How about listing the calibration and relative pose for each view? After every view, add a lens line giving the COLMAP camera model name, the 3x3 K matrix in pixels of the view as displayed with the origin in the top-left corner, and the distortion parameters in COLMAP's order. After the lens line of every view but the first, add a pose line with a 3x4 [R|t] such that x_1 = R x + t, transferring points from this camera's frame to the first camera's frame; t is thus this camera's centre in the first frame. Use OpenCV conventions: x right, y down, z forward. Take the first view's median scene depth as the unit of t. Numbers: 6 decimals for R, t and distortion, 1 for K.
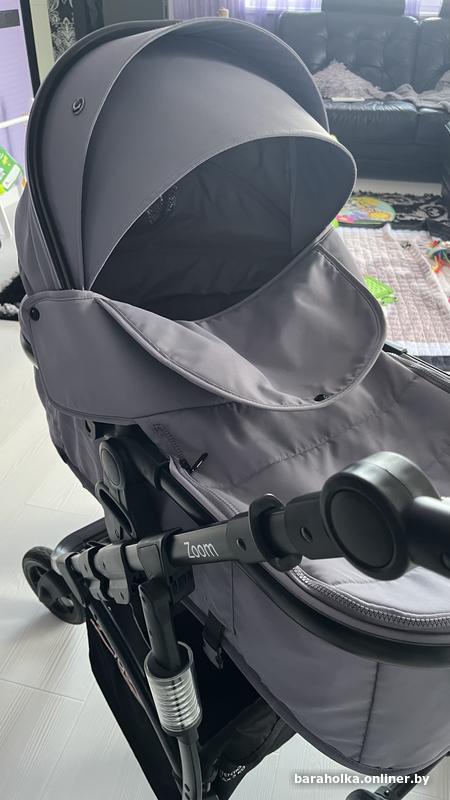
lens RADIAL K [[617.4, 0, 225.0], [0, 617.4, 400.0], [0, 0, 1]] dist [0.072200, -0.120752]
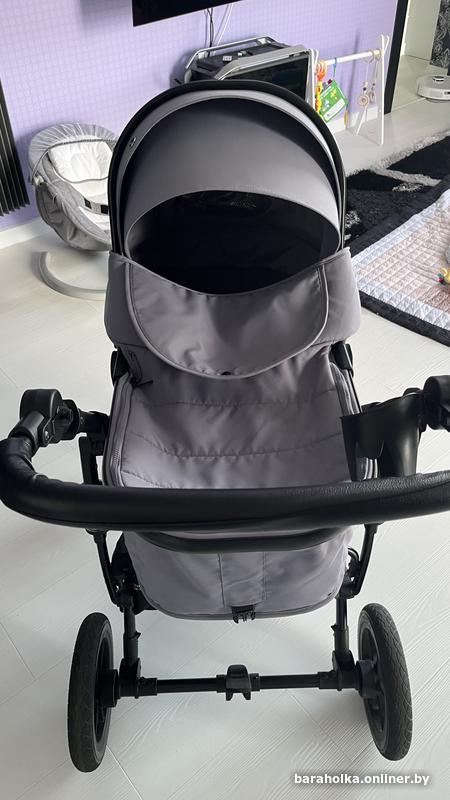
lens RADIAL K [[617.4, 0, 225.0], [0, 617.4, 400.0], [0, 0, 1]] dist [0.072200, -0.120752]
pose [[0.815476, 0.375295, -0.440627, 0.705701], [-0.317263, 0.926570, 0.202022, -0.205568], [0.484089, -0.024949, 0.874663, -0.220450]]
